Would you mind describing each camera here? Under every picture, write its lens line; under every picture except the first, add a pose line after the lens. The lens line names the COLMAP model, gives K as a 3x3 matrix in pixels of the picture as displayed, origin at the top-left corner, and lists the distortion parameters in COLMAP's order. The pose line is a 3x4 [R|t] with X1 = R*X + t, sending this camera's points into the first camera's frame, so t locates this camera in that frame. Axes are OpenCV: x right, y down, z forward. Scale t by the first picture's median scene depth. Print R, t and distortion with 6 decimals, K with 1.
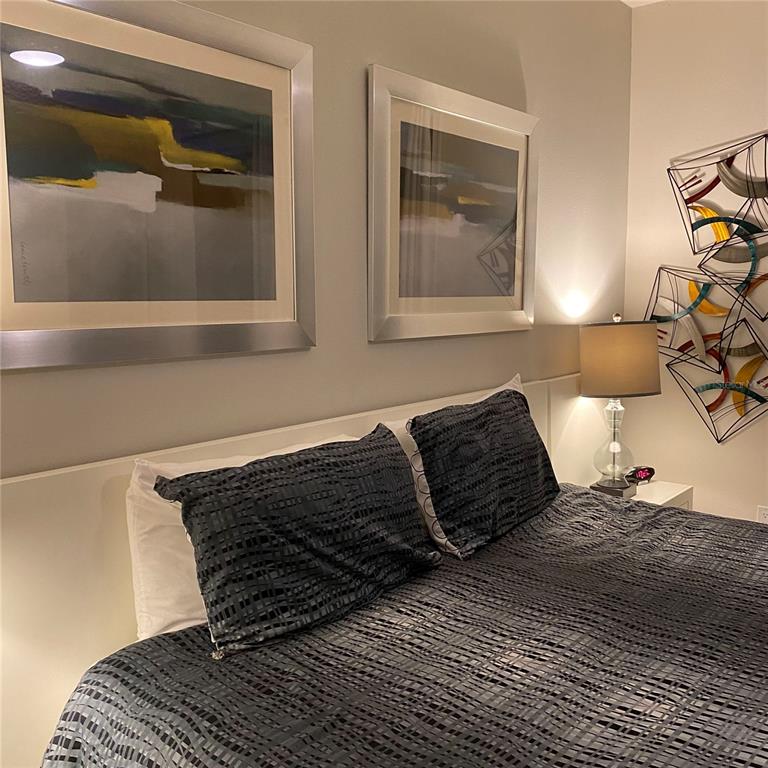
lens RADIAL K [[795.5, 0, 391.3], [0, 795.5, 379.8], [0, 0, 1]] dist [0.025081, 0.000000]
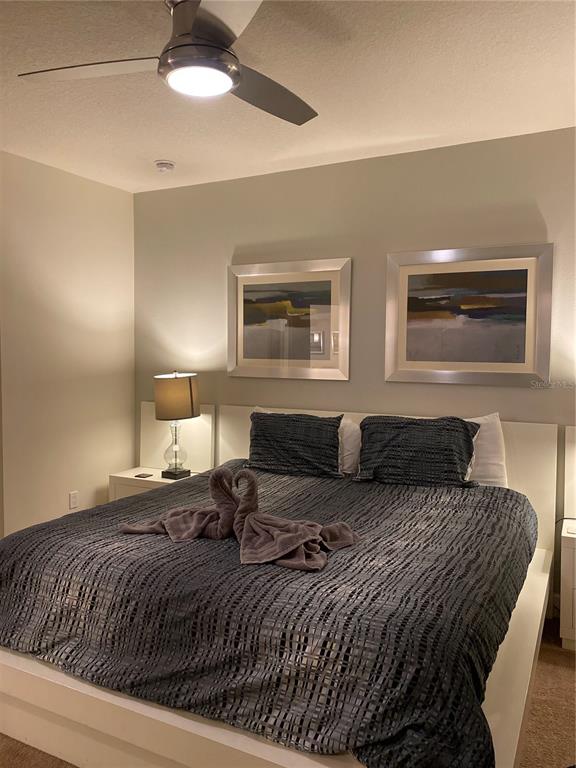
lens RADIAL K [[588.5, 0, 289.5], [0, 588.5, 380.8], [0, 0, 1]] dist [0.031518, -0.040687]
pose [[0.219232, 0.055190, -0.974111, 1.410240], [-0.115755, 0.992819, 0.030198, -0.065750], [0.968782, 0.106138, 0.224046, 0.393247]]
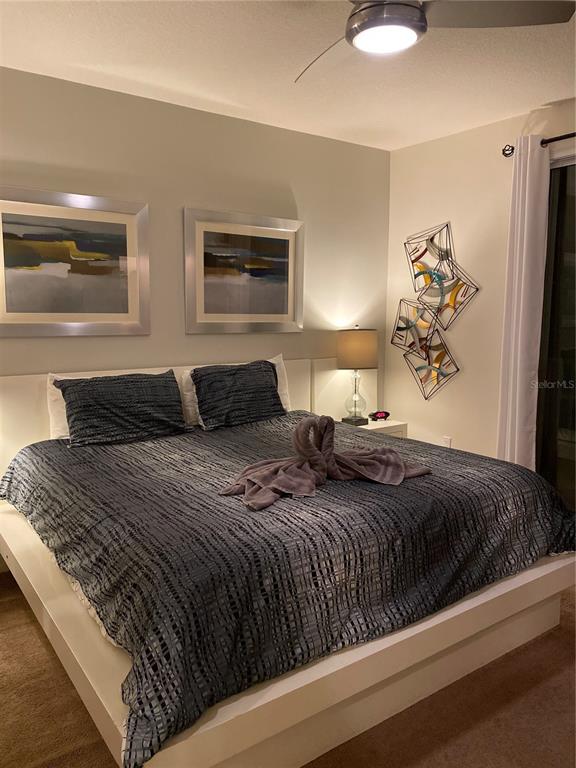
lens RADIAL K [[588.5, 0, 290.1], [0, 588.5, 382.8], [0, 0, 1]] dist [0.031518, -0.040687]
pose [[0.970338, 0.038929, -0.238599, 0.621846], [-0.036902, 0.999235, 0.012956, 0.052258], [0.238921, -0.003767, 0.971032, -0.475143]]
